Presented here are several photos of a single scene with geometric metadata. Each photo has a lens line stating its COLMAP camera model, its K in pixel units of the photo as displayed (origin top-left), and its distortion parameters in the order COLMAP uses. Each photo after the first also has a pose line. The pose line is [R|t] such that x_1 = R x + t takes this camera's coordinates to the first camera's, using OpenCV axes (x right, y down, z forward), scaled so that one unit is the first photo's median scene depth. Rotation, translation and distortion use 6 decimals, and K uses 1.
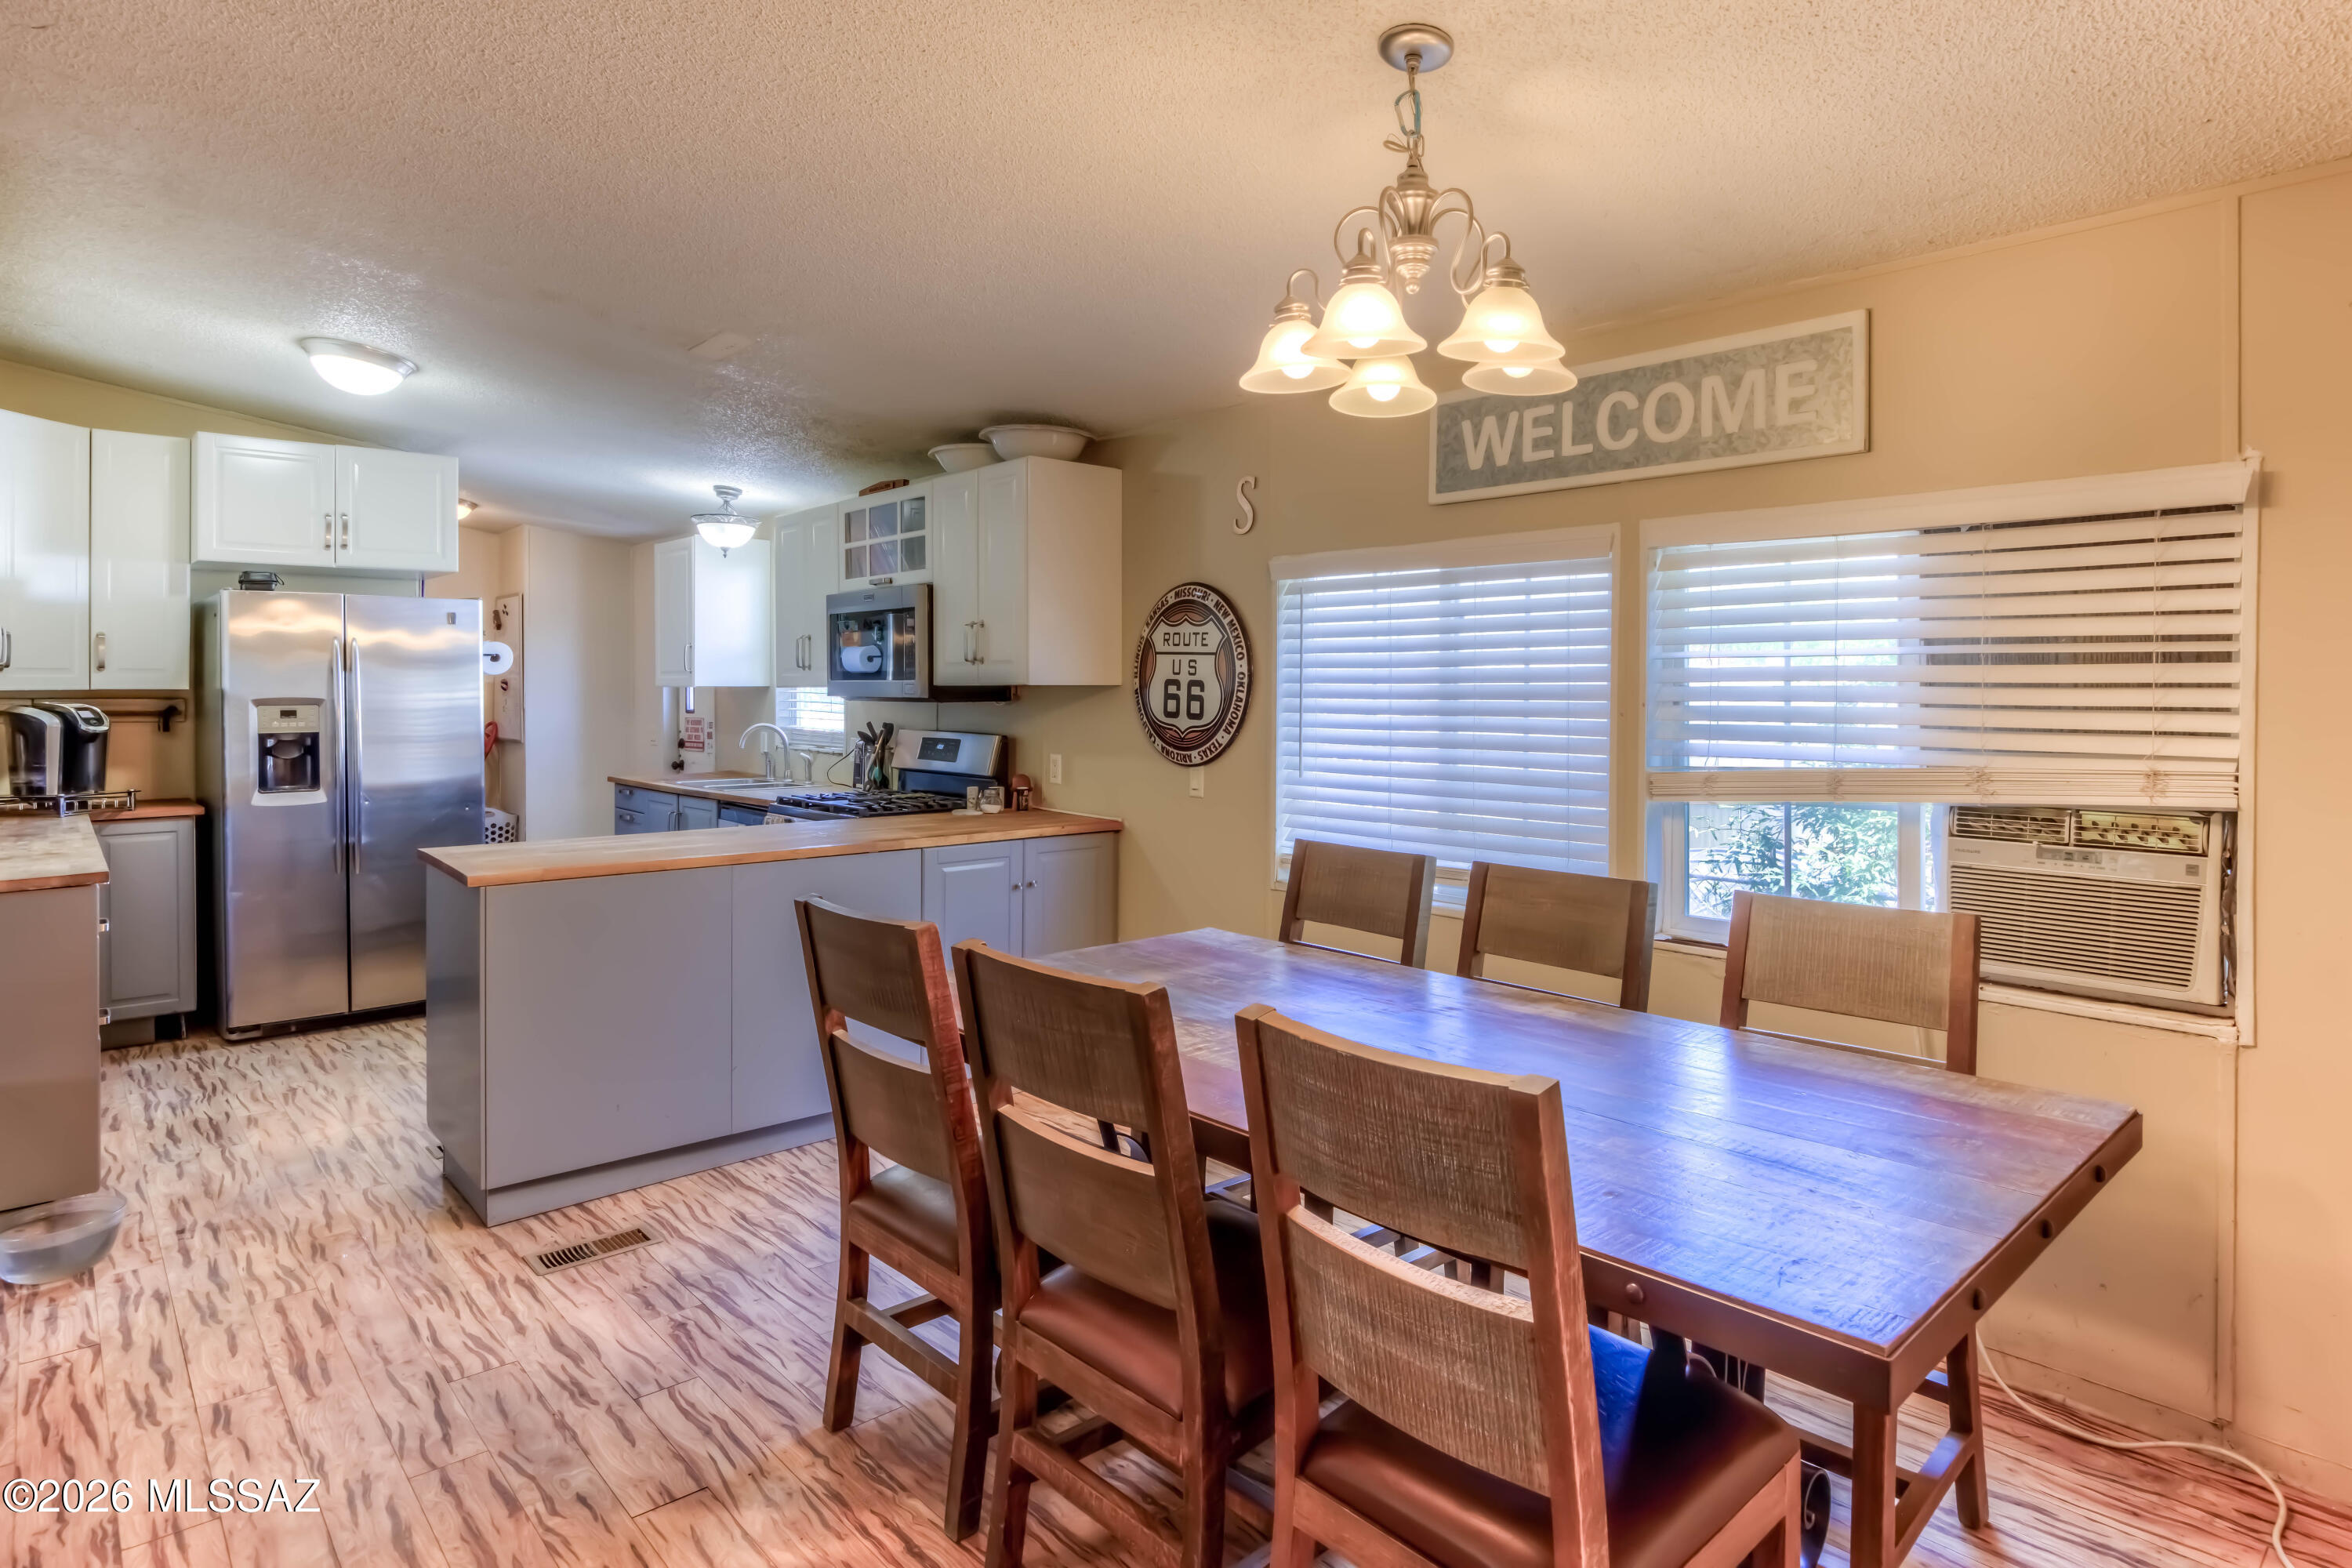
lens RADIAL K [[1366.0, 0, 1248.6], [0, 1366.0, 690.0], [0, 0, 1]] dist [-0.034870, 0.008295]
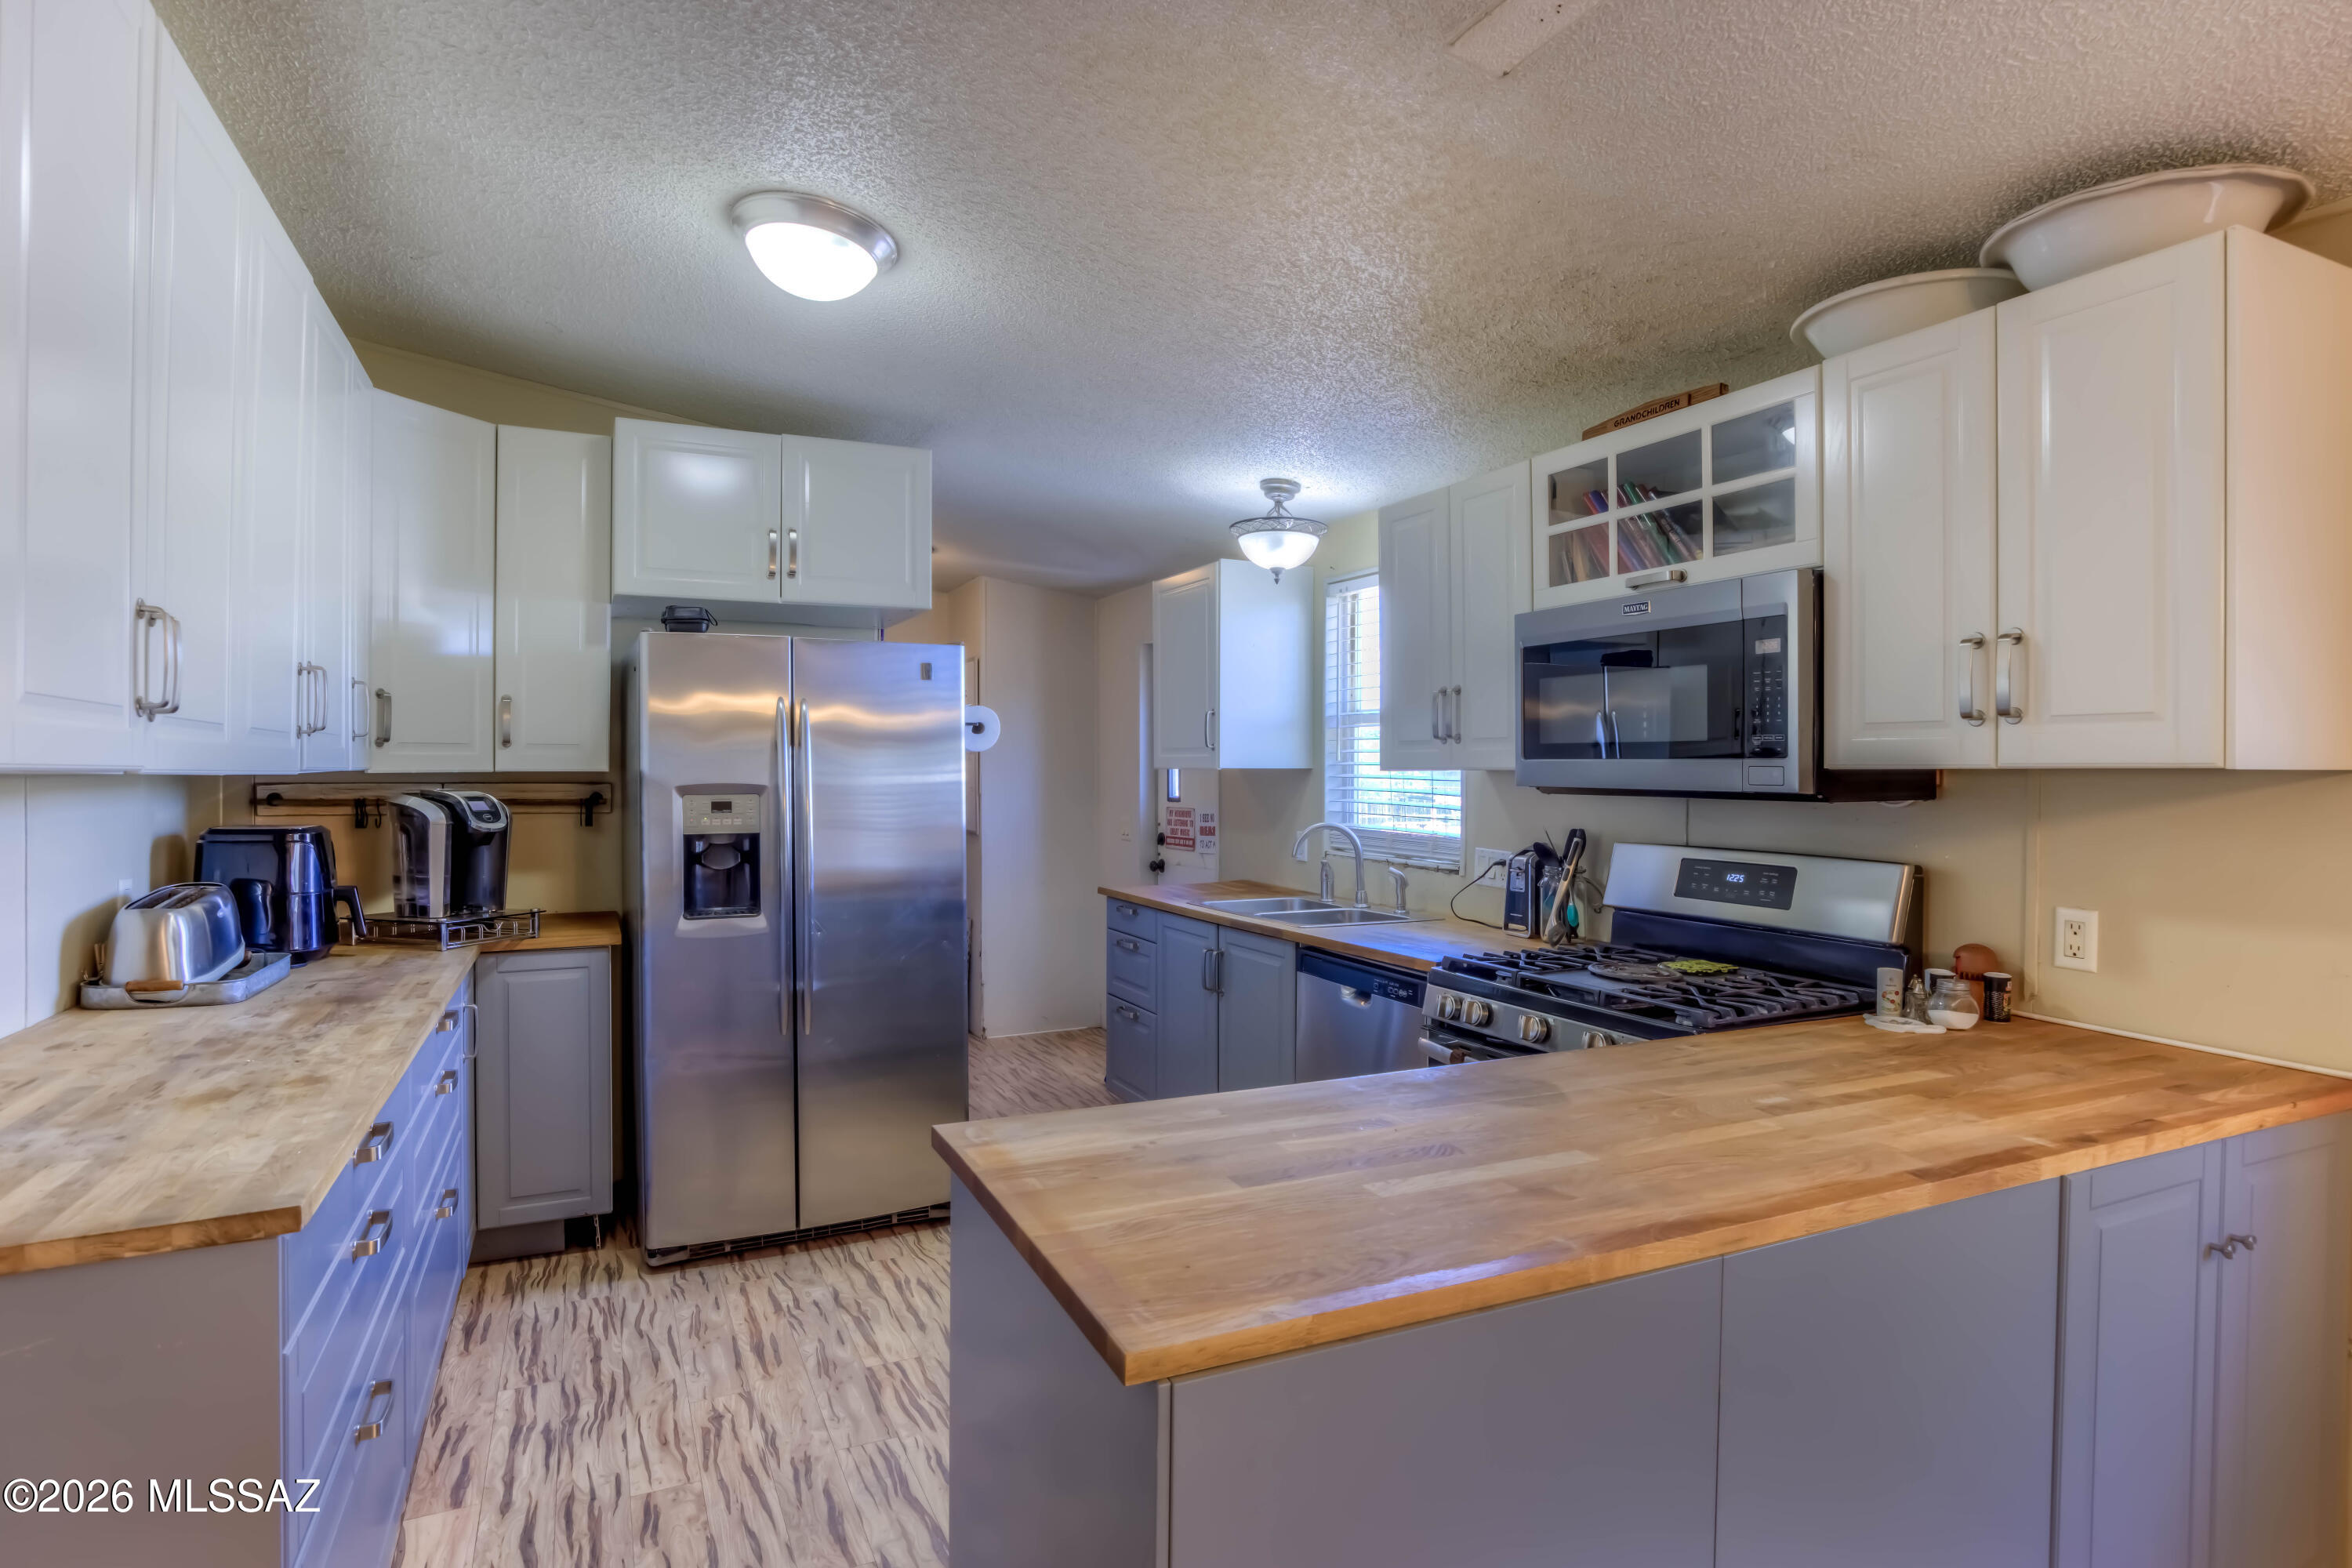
lens RADIAL K [[1259.3, 0, 1159.8], [0, 1259.3, 765.0], [0, 0, 1]] dist [-0.021820, 0.005459]
pose [[0.954394, 0.001077, -0.298547, -0.370067], [-0.002375, 0.999989, -0.003985, -0.002696], [0.298540, 0.004512, 0.954387, 0.545222]]
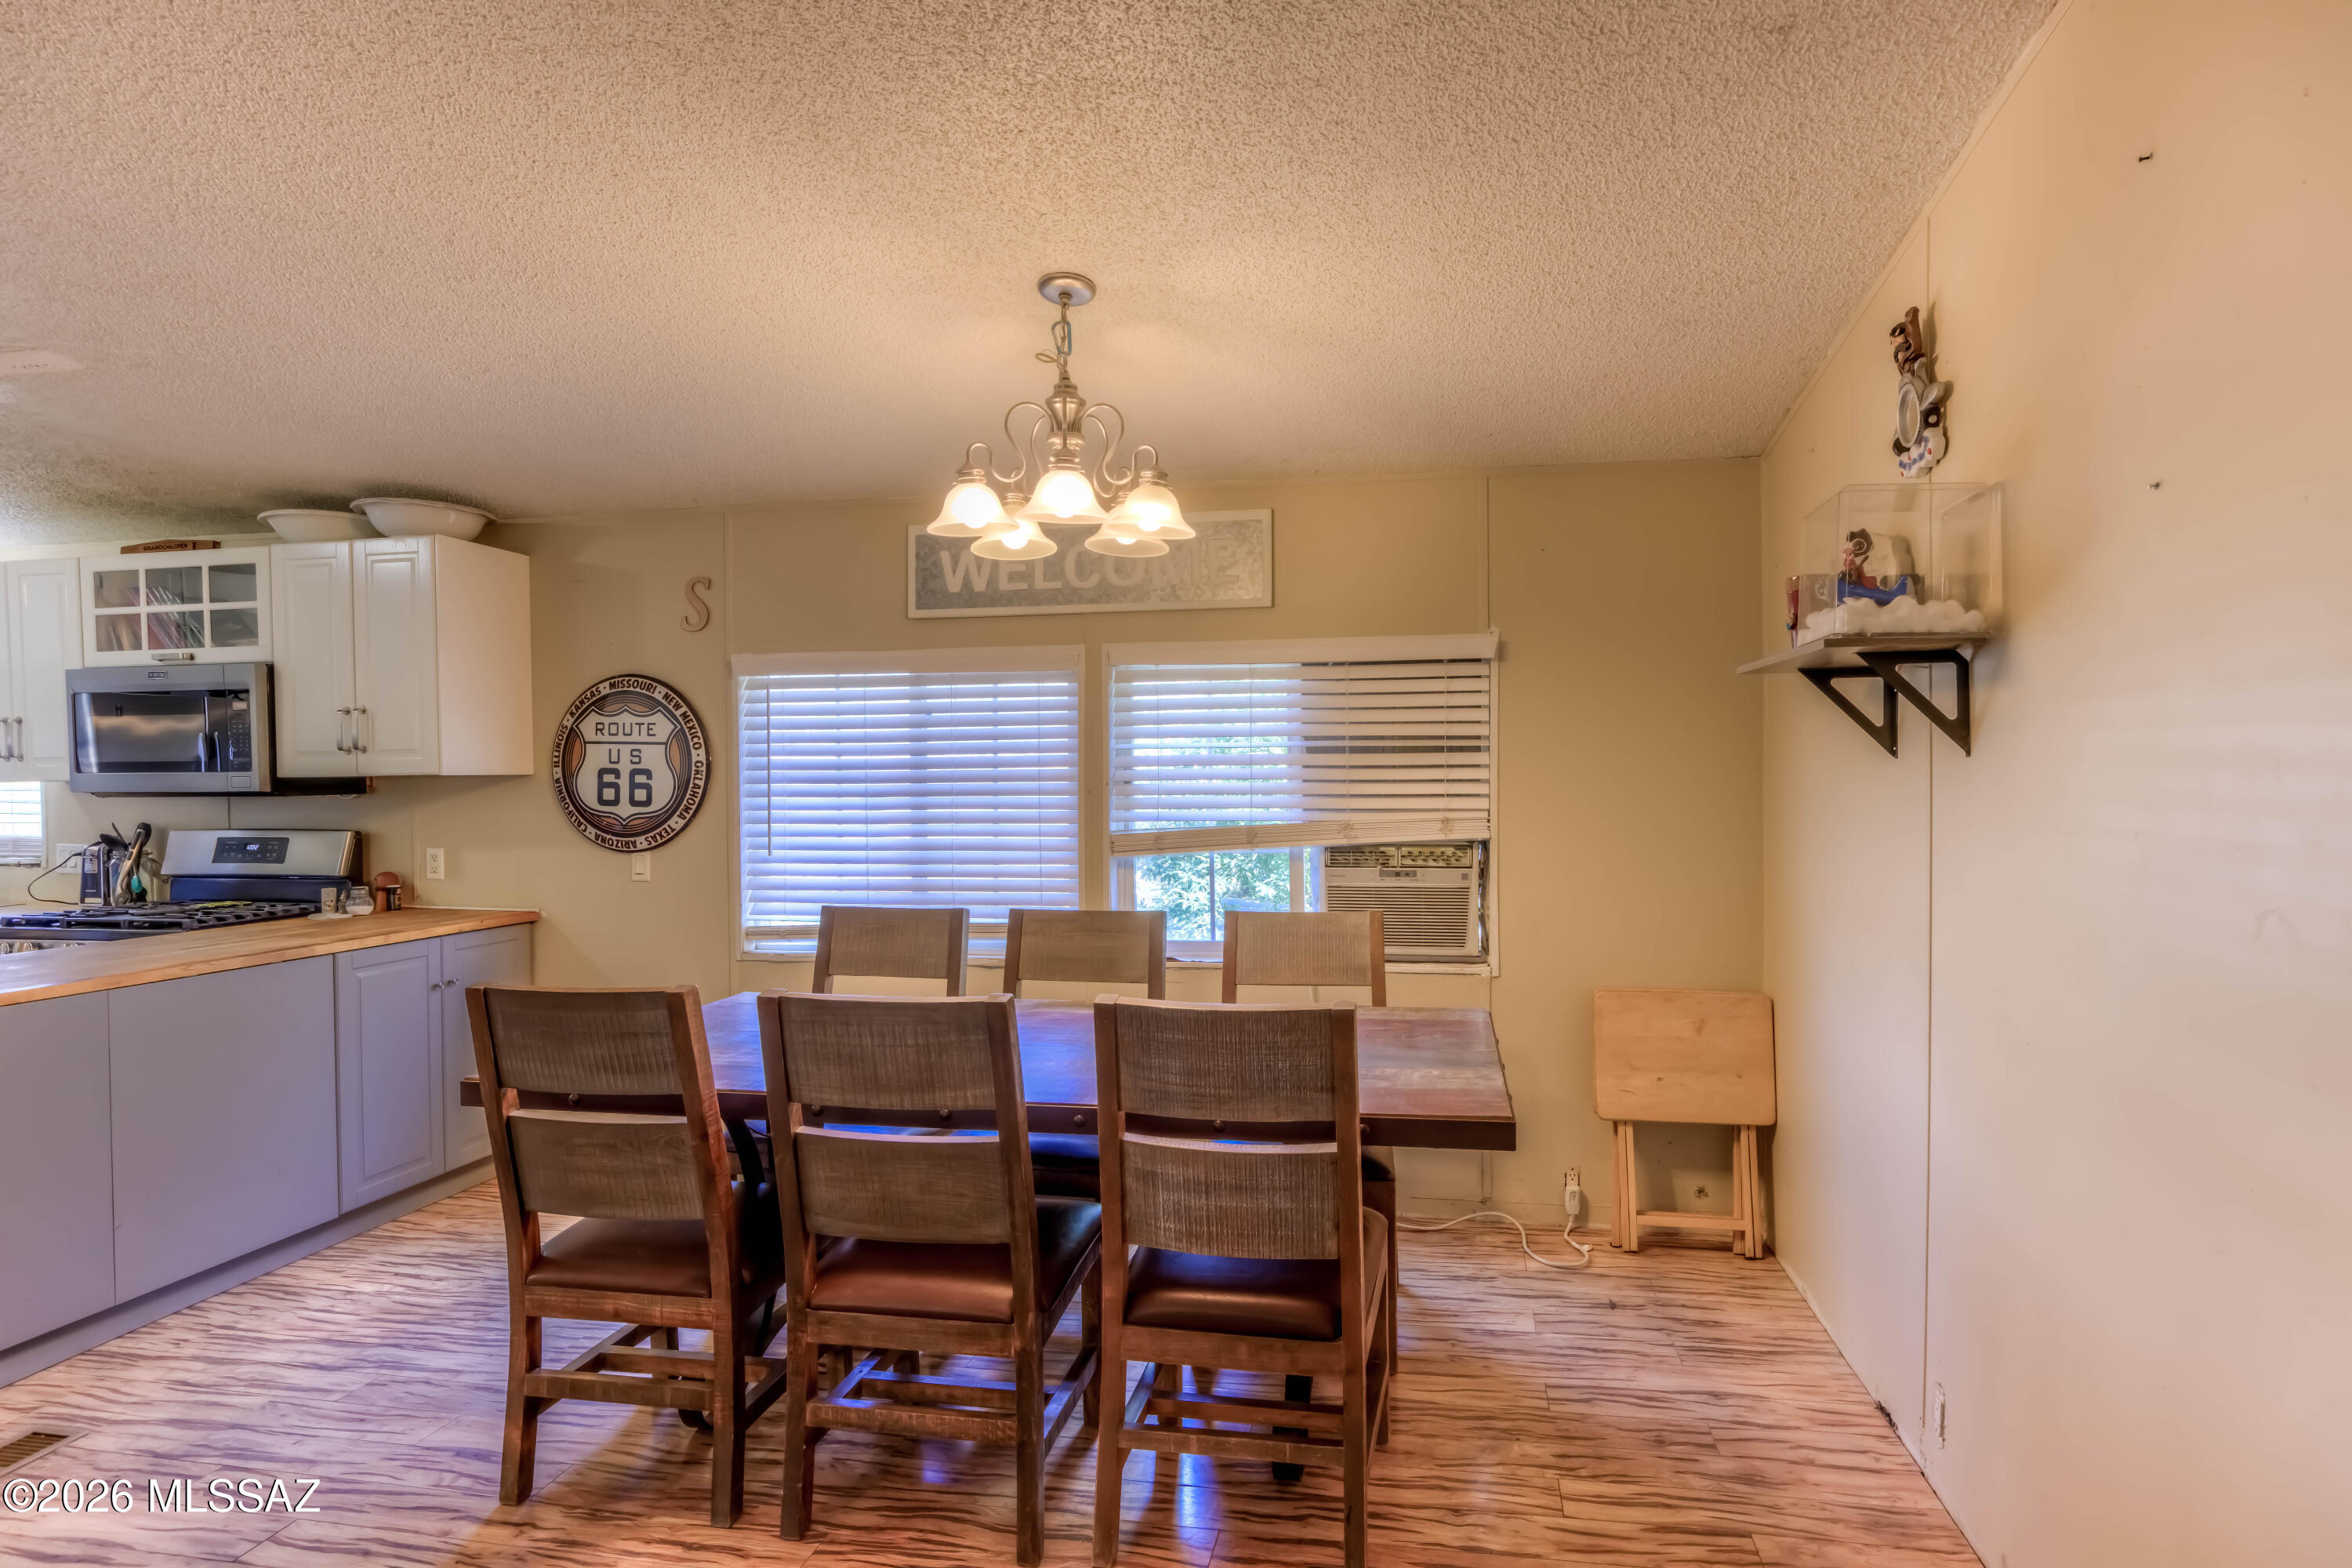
lens RADIAL K [[1259.3, 0, 1282.4], [0, 1259.3, 798.6], [0, 0, 1]] dist [-0.021820, 0.005459]
pose [[0.794104, -0.021476, 0.607403, -0.229790], [0.011096, 0.999721, 0.020841, 0.001027], [-0.607681, -0.009811, 0.794120, -0.053483]]
